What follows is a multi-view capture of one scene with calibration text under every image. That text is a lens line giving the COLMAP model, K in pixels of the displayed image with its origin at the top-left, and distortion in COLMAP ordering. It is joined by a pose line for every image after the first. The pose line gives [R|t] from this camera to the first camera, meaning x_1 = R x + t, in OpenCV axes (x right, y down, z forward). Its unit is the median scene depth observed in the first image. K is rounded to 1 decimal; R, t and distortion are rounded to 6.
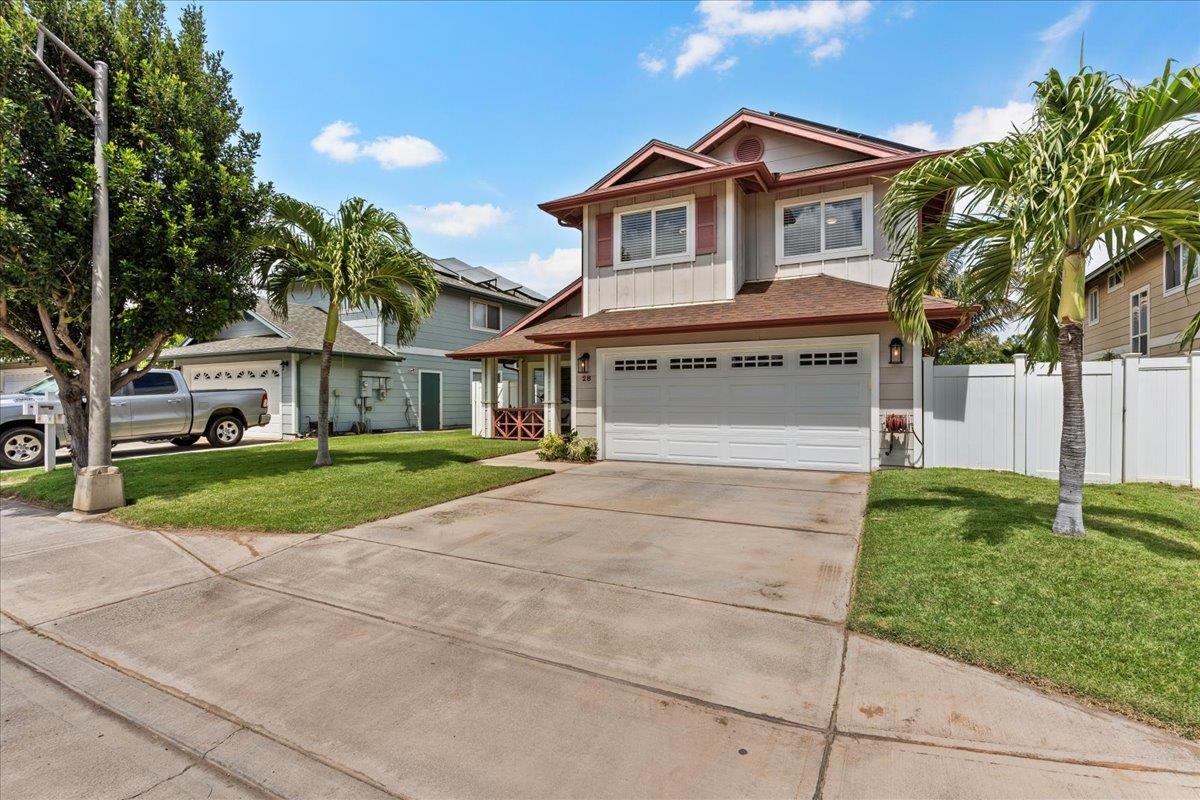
lens RADIAL K [[566.3, 0, 574.4], [0, 566.3, 390.5], [0, 0, 1]] dist [0.004751, 0.000350]
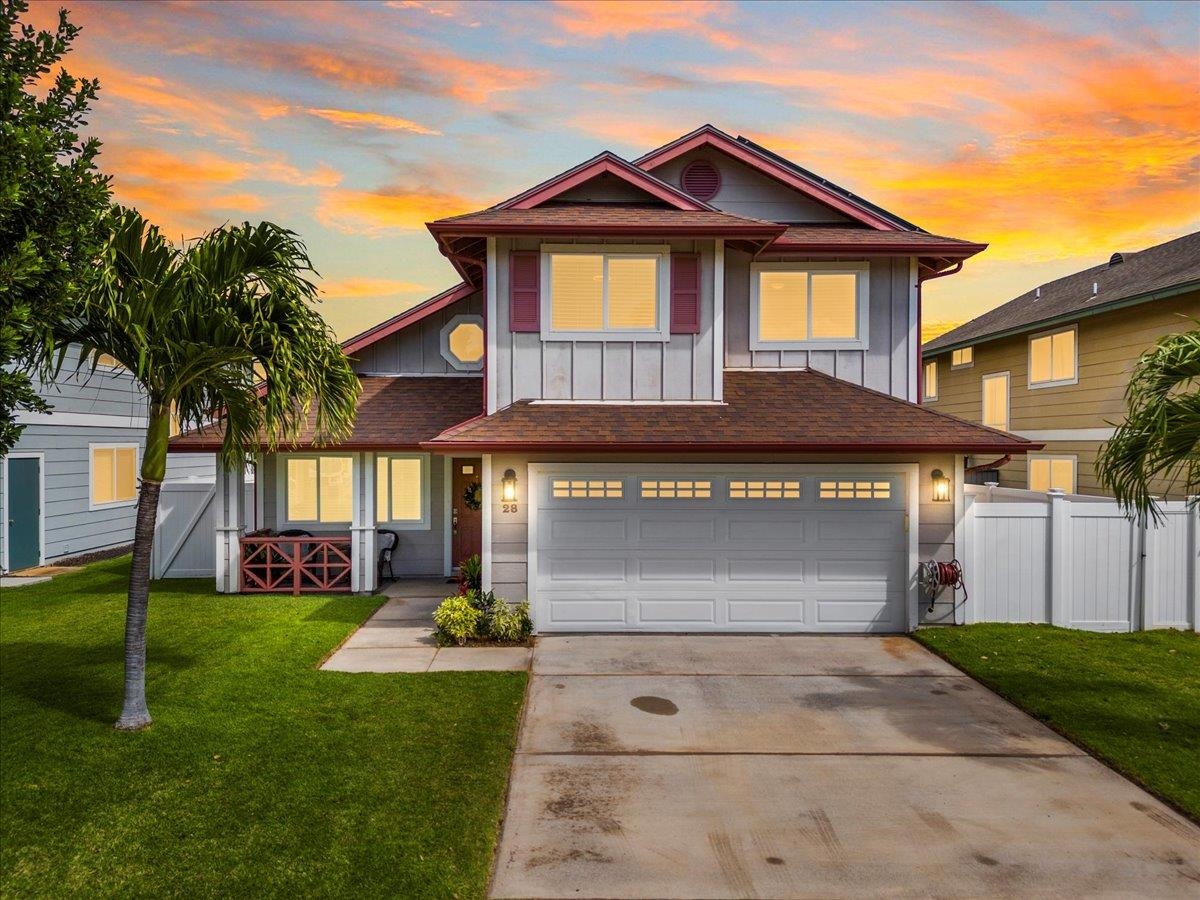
lens RADIAL K [[892.8, 0, 601.8], [0, 892.8, 449.2], [0, 0, 1]] dist [0.043327, -0.022910]
pose [[0.869396, -0.005991, 0.494080, -0.388511], [-0.005555, 0.999745, 0.021896, -0.113206], [-0.494085, -0.021781, 0.869141, 0.072805]]
